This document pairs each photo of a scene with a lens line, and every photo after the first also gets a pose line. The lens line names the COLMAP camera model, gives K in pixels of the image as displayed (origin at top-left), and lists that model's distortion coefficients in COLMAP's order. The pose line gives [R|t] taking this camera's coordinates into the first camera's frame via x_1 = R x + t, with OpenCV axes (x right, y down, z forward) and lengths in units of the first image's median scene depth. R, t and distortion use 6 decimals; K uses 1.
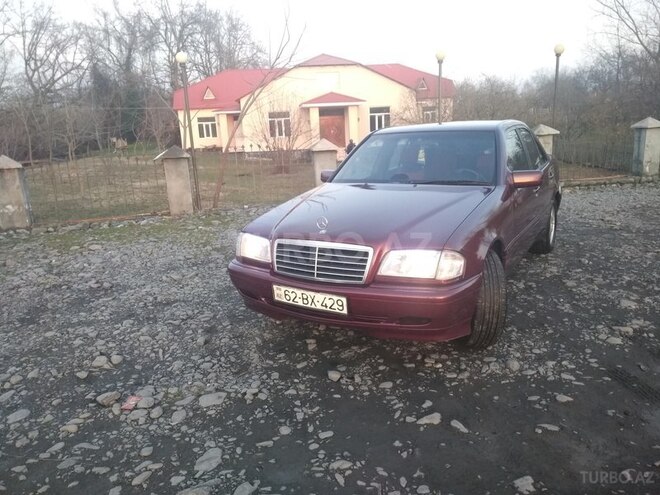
lens RADIAL K [[511.3, 0, 330.0], [0, 511.3, 247.5], [0, 0, 1]] dist [0.111700, -0.169474]
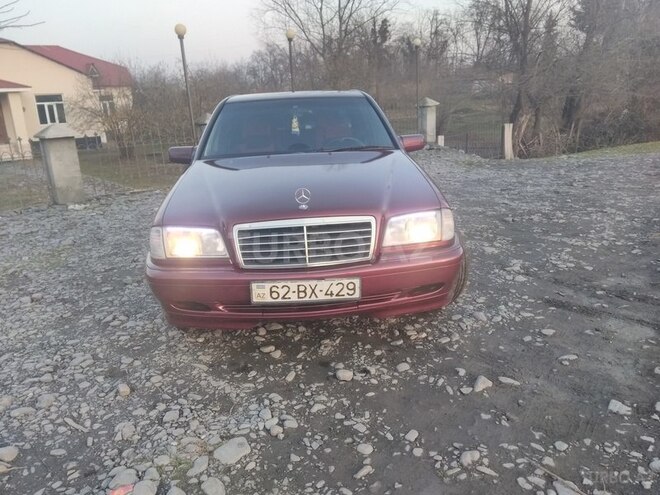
lens RADIAL K [[531.9, 0, 330.0], [0, 531.9, 247.5], [0, 0, 1]] dist [0.115337, -0.191583]
pose [[0.821385, -0.144731, 0.551706, -0.460634], [0.144879, 0.988488, 0.043617, 0.002076], [-0.551667, 0.044105, 0.832897, 0.274888]]
